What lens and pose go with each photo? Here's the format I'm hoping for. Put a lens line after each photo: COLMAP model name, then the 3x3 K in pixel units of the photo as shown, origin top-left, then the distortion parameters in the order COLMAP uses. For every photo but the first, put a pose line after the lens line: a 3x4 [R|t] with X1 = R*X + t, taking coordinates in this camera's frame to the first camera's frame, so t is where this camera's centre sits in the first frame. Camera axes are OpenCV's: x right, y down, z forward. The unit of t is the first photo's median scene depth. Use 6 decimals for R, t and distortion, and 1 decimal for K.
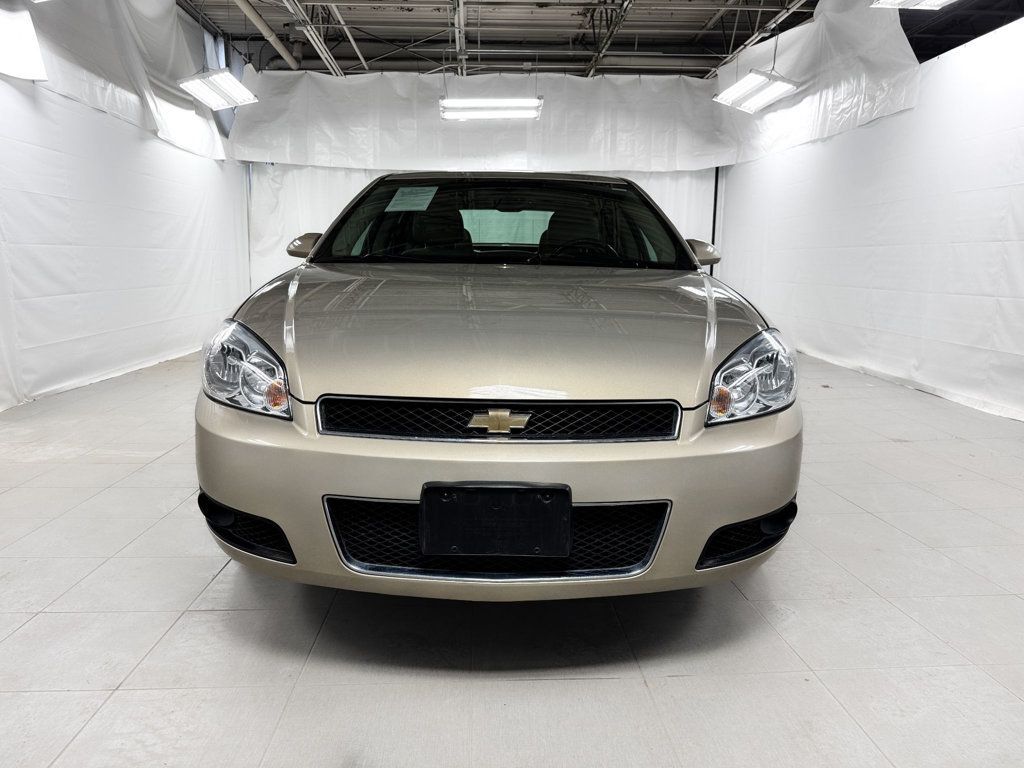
lens RADIAL K [[722.5, 0, 512.0], [0, 722.5, 384.0], [0, 0, 1]] dist [0.027293, -0.037301]
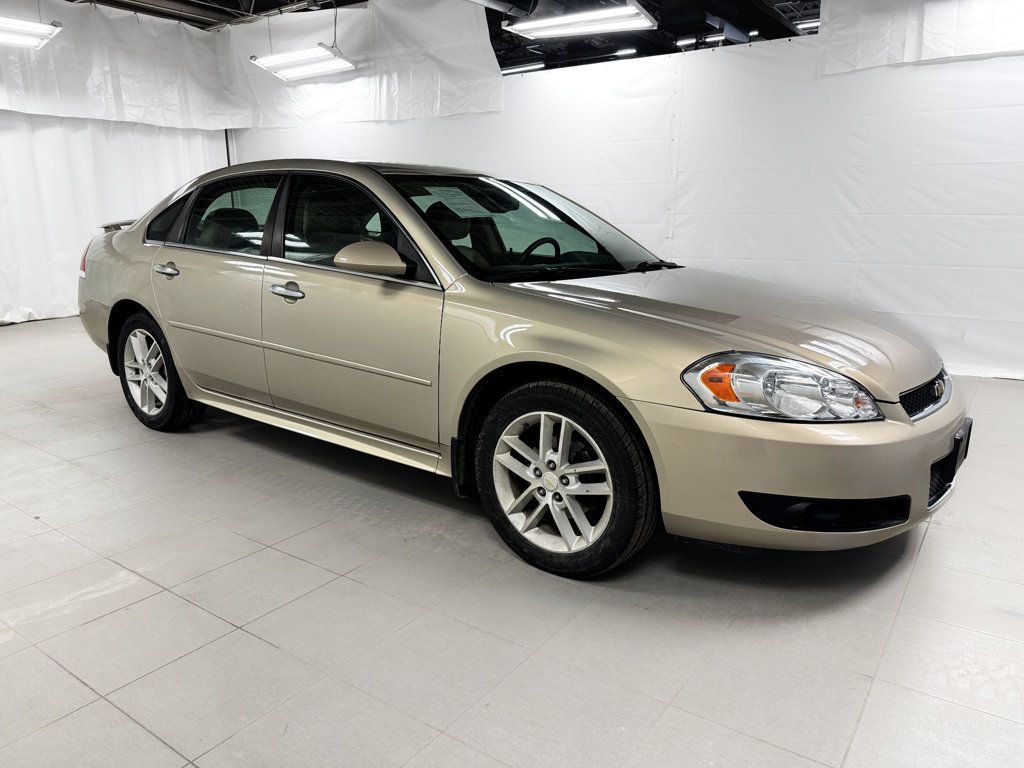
lens RADIAL K [[722.5, 0, 512.0], [0, 722.5, 384.0], [0, 0, 1]] dist [0.027293, -0.037301]
pose [[0.618517, -0.184792, 0.763733, -0.290193], [0.132000, 0.982576, 0.130841, -0.046172], [-0.774605, 0.019885, 0.632133, 0.119092]]
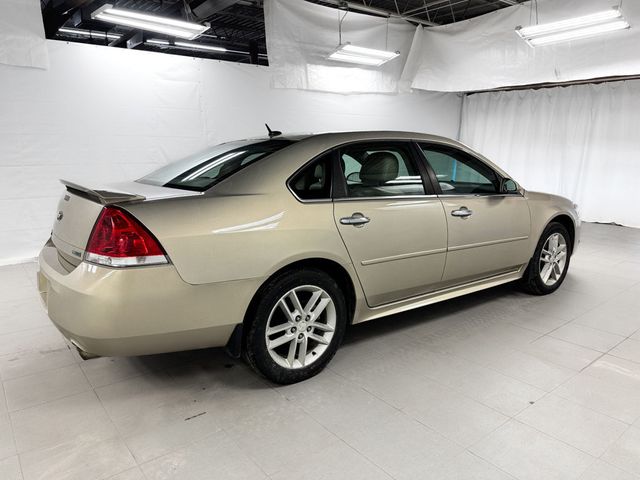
lens RADIAL K [[451.6, 0, 320.0], [0, 451.6, 240.0], [0, 0, 1]] dist [0.027293, -0.037301]
pose [[-0.563840, -0.174244, 0.807294, -0.316318], [0.129216, 0.946841, 0.294612, -0.155519], [-0.815713, 0.270429, -0.511352, 0.672373]]
